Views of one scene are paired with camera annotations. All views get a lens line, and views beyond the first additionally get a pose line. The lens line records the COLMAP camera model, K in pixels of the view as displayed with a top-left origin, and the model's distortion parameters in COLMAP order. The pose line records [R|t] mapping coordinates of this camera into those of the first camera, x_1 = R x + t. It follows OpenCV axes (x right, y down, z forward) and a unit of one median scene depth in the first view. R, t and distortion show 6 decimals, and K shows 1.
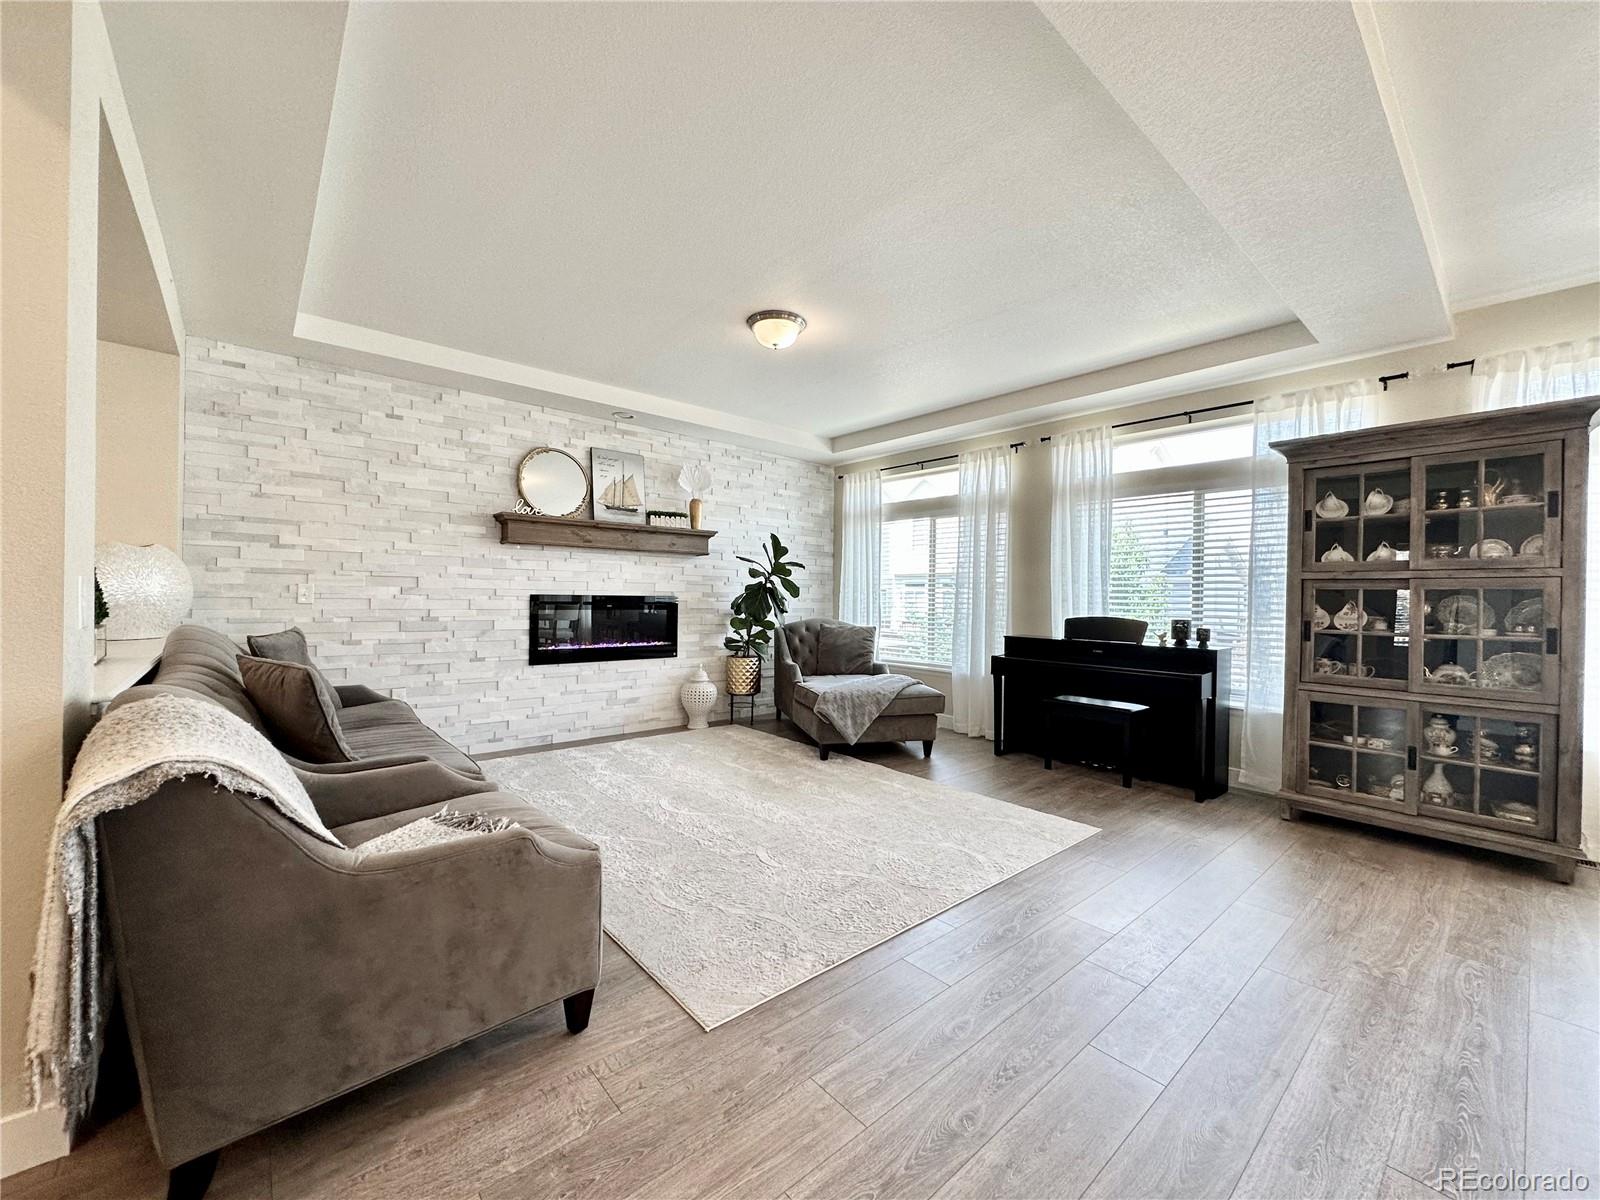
lens RADIAL K [[637.9, 0, 800.0], [0, 637.9, 600.0], [0, 0, 1]] dist [-0.002319, -0.000088]
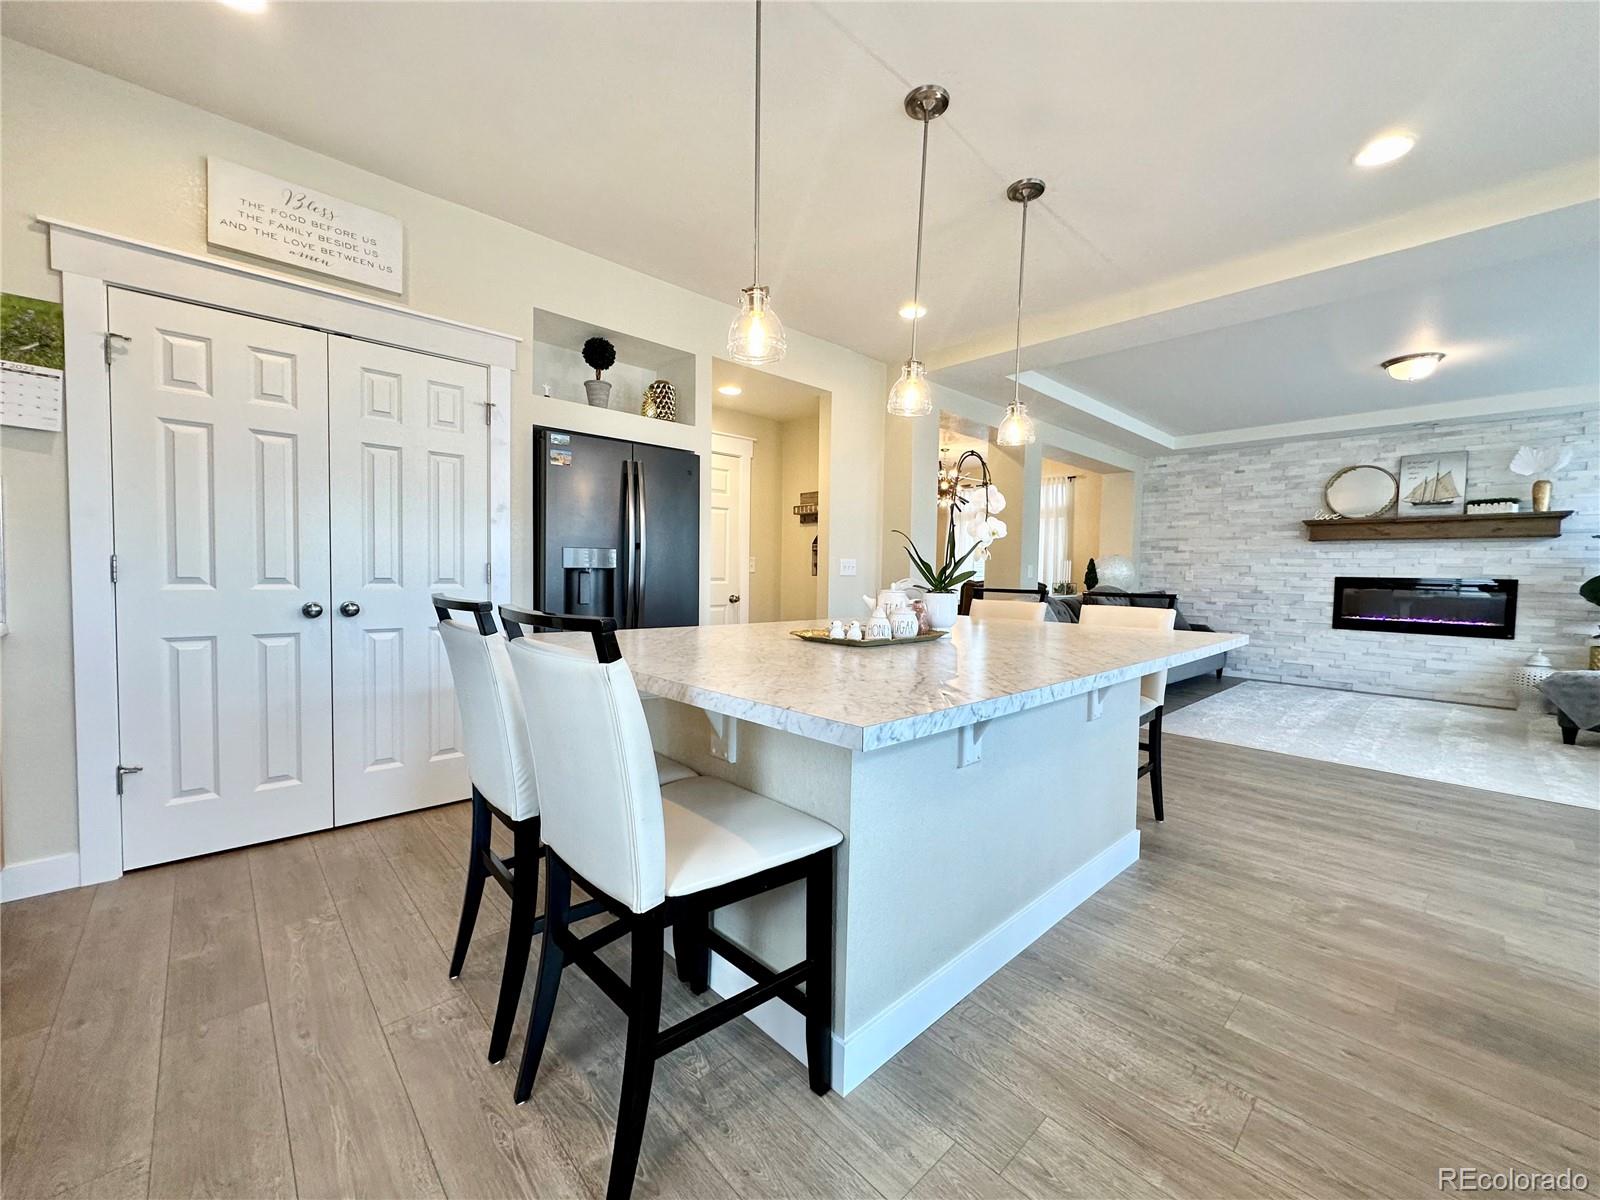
lens RADIAL K [[637.9, 0, 800.0], [0, 637.9, 600.0], [0, 0, 1]] dist [-0.002319, -0.000088]
pose [[0.038159, 0.029073, -0.998849, 0.943776], [-0.026749, 0.999248, 0.028063, 0.035012], [0.998914, 0.025647, 0.038908, -0.210769]]
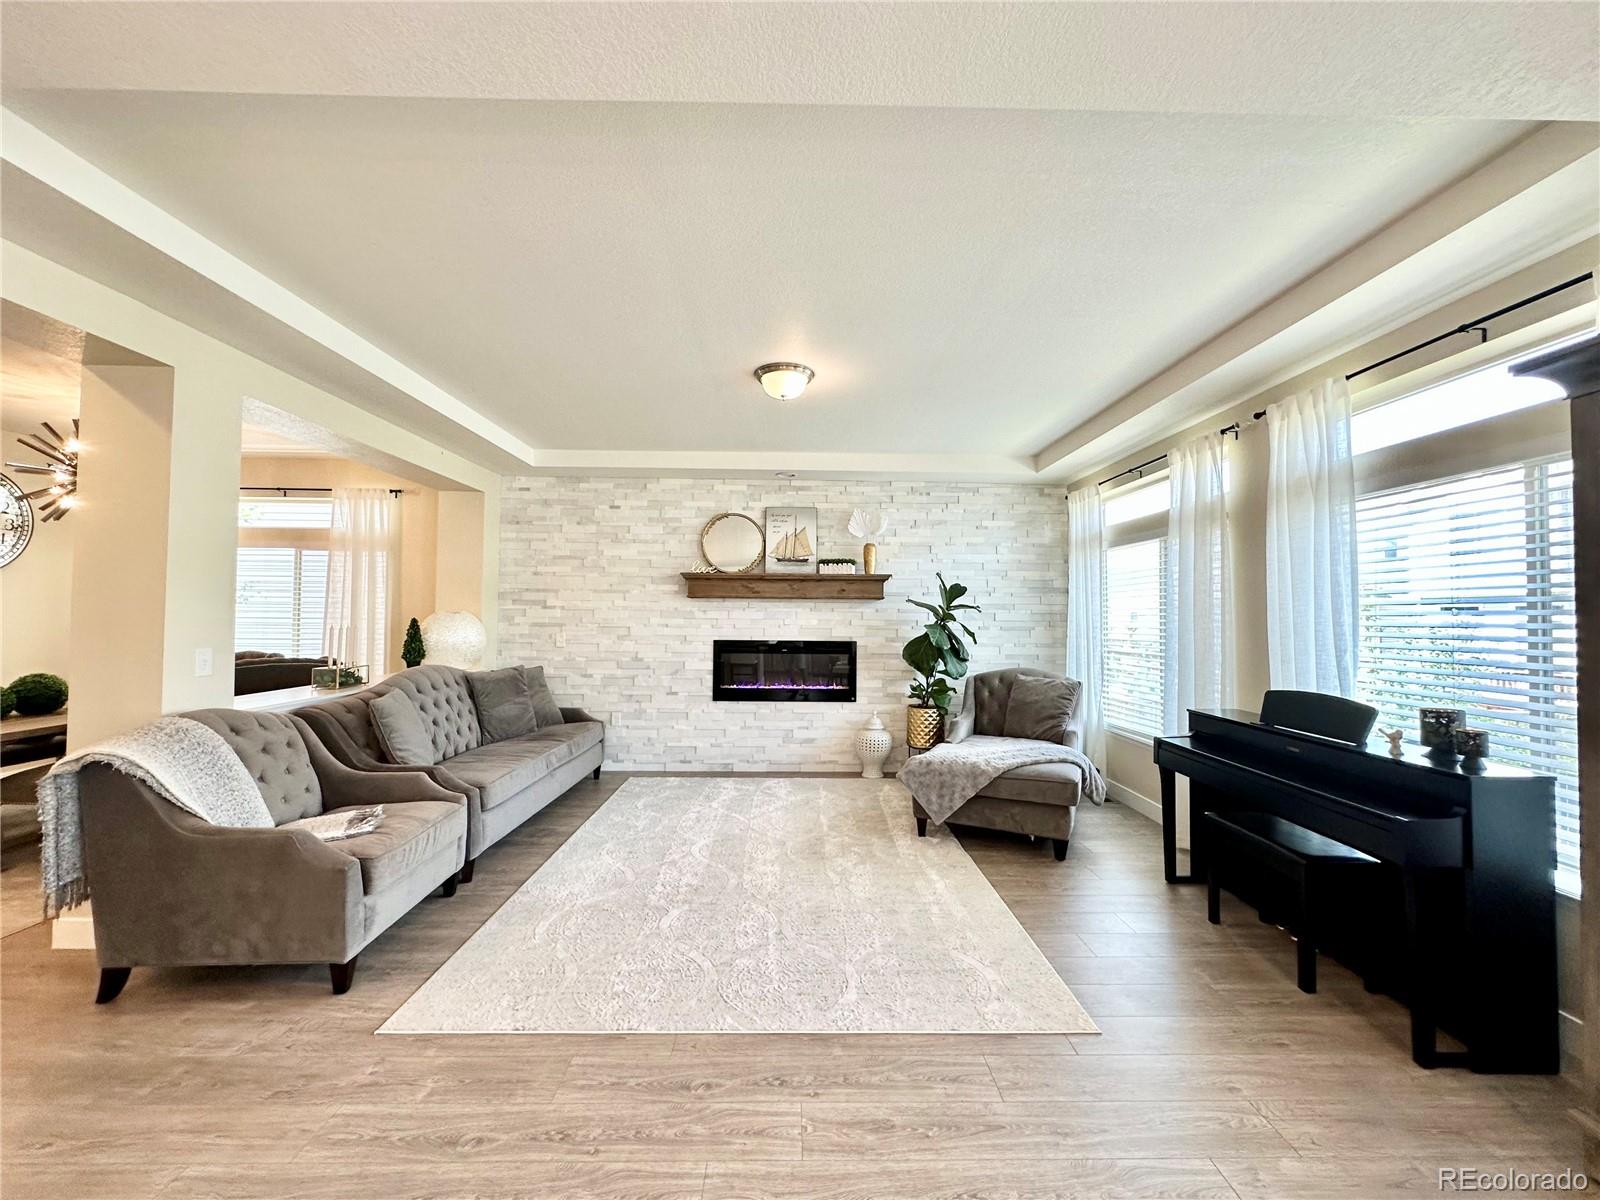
lens RADIAL K [[637.9, 0, 800.0], [0, 637.9, 600.0], [0, 0, 1]] dist [-0.002319, -0.000088]
pose [[0.768123, -0.025823, -0.639781, 0.470350], [-0.002063, 0.999081, -0.042801, -0.033658], [0.640299, 0.034196, 0.767364, 0.210408]]
